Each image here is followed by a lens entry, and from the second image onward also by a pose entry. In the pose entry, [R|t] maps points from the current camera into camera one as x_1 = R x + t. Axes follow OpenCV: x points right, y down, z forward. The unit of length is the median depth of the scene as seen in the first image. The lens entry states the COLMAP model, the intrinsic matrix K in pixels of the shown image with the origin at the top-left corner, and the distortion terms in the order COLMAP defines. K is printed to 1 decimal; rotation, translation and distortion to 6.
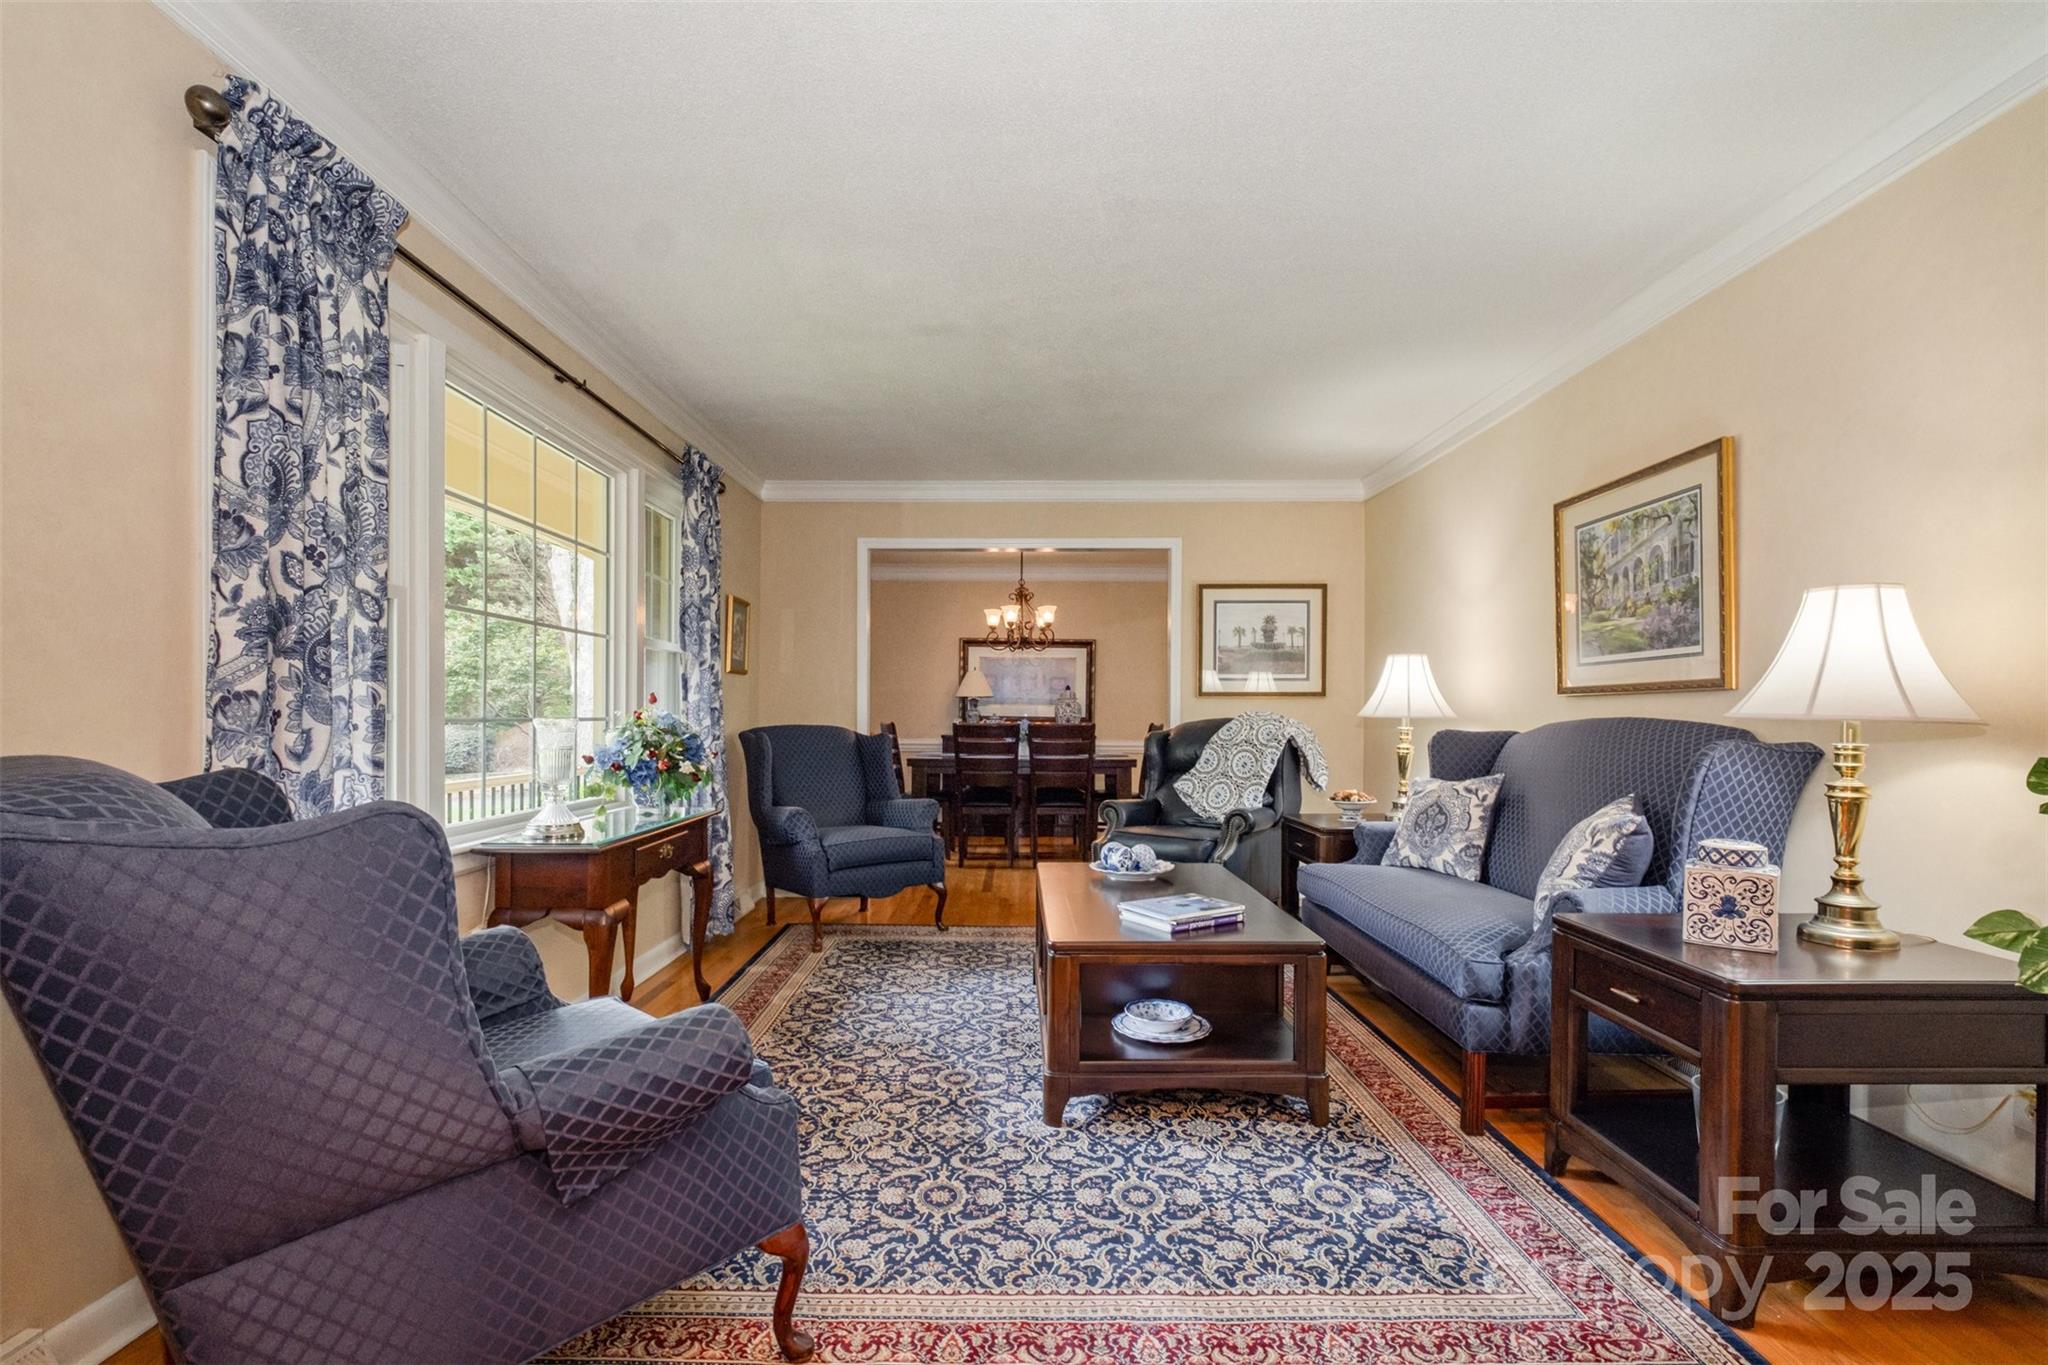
lens RADIAL K [[908.2, 0, 1027.3], [0, 908.2, 719.8], [0, 0, 1]] dist [-0.004622, -0.000290]
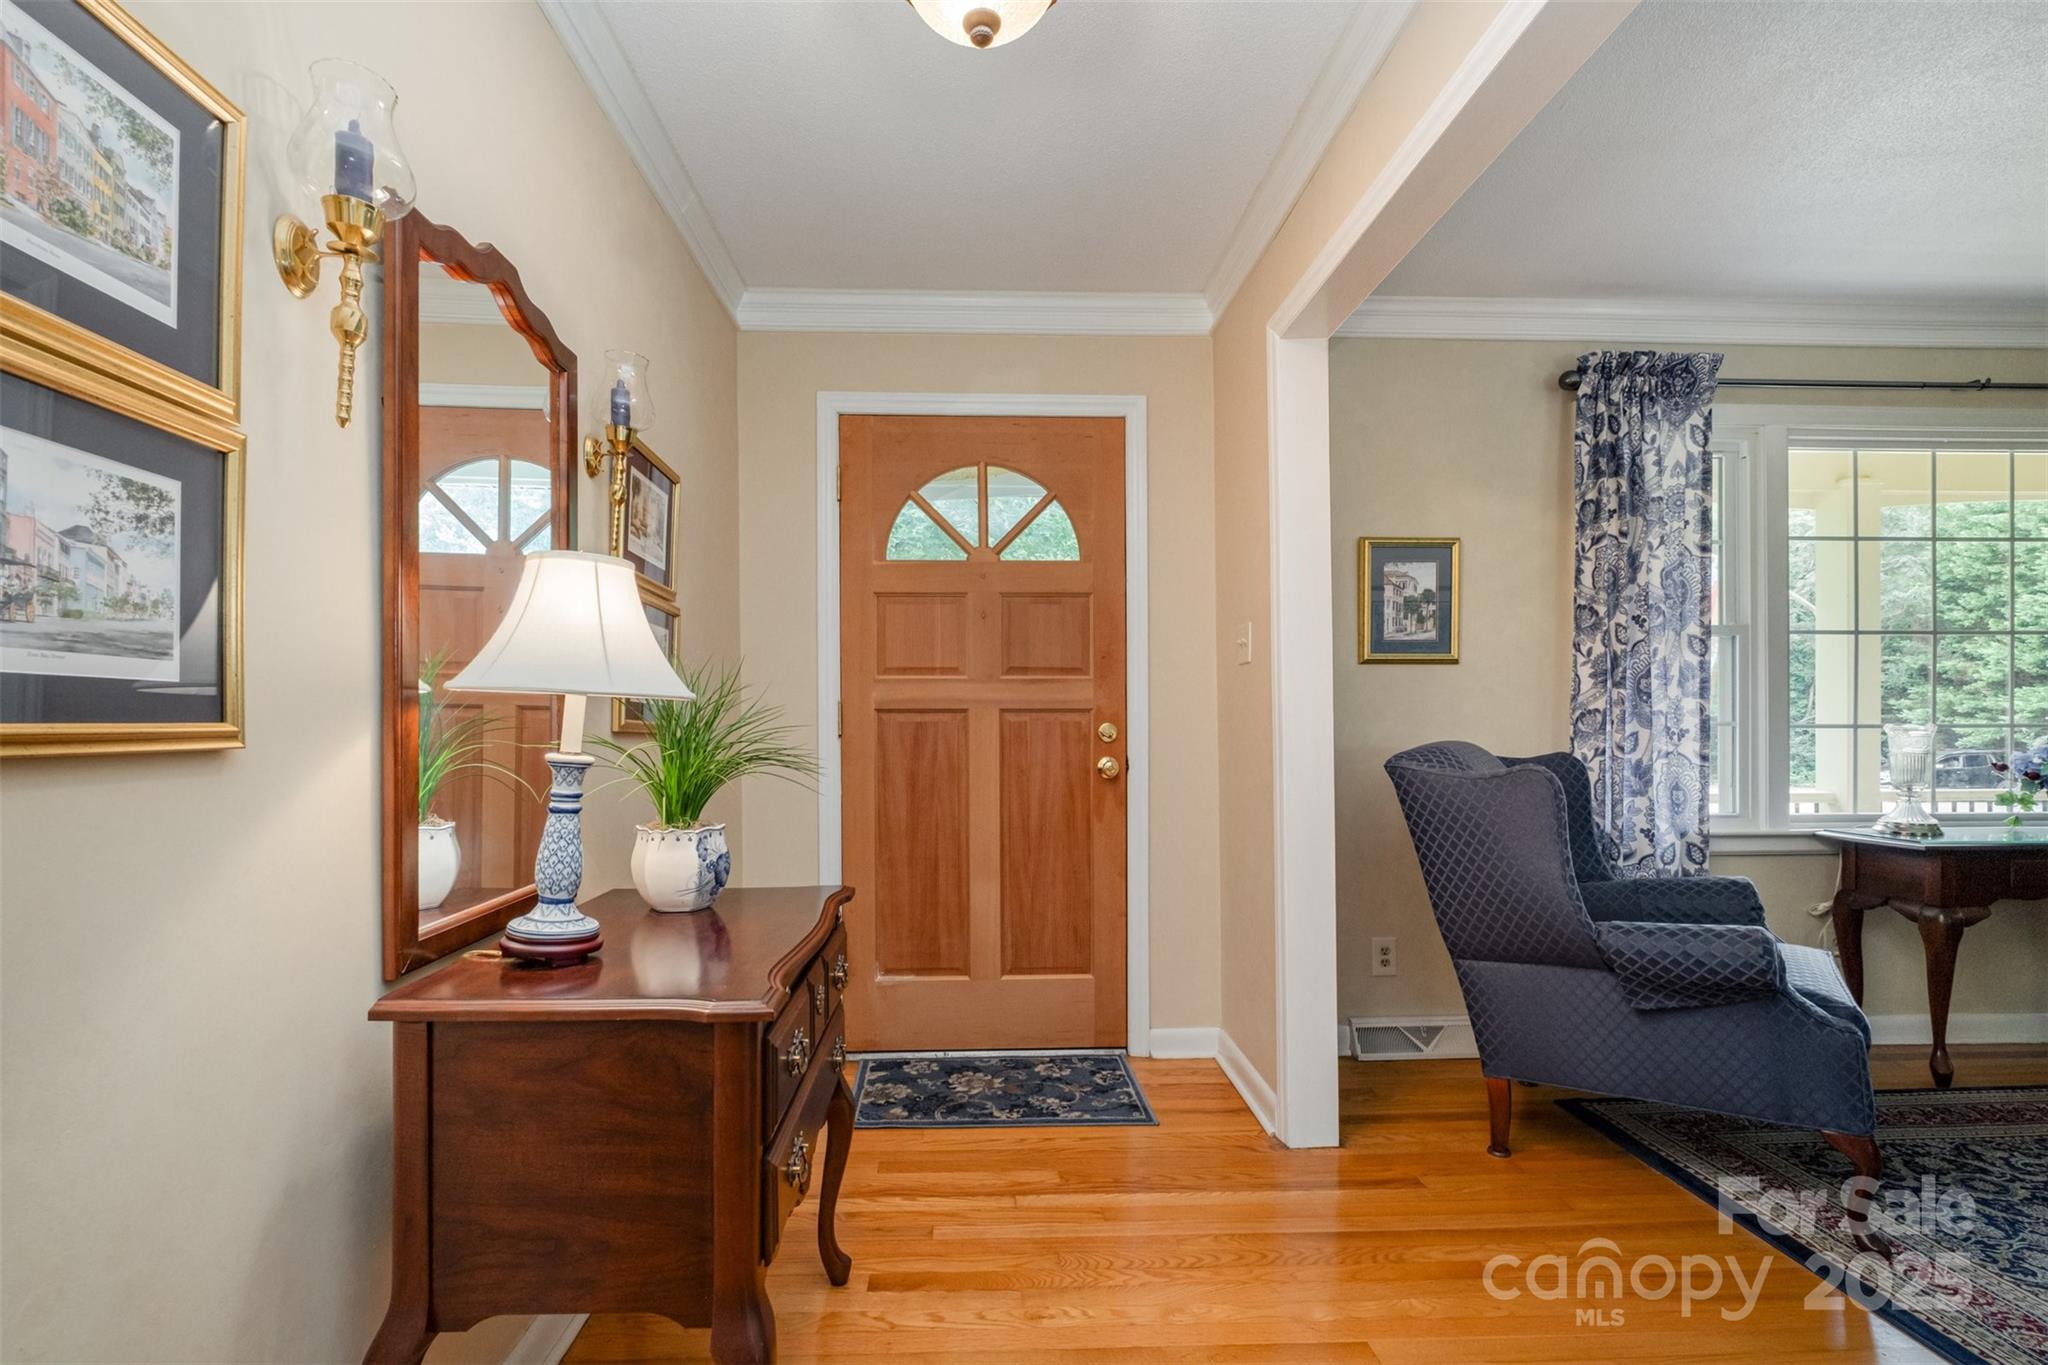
lens RADIAL K [[908.2, 0, 994.3], [0, 908.2, 726.8], [0, 0, 1]] dist [-0.004622, -0.000290]
pose [[0.029437, -0.002201, -0.999564, 0.779956], [-0.000261, 0.999998, -0.002209, 0.005523], [0.999567, 0.000326, 0.029436, -0.170489]]
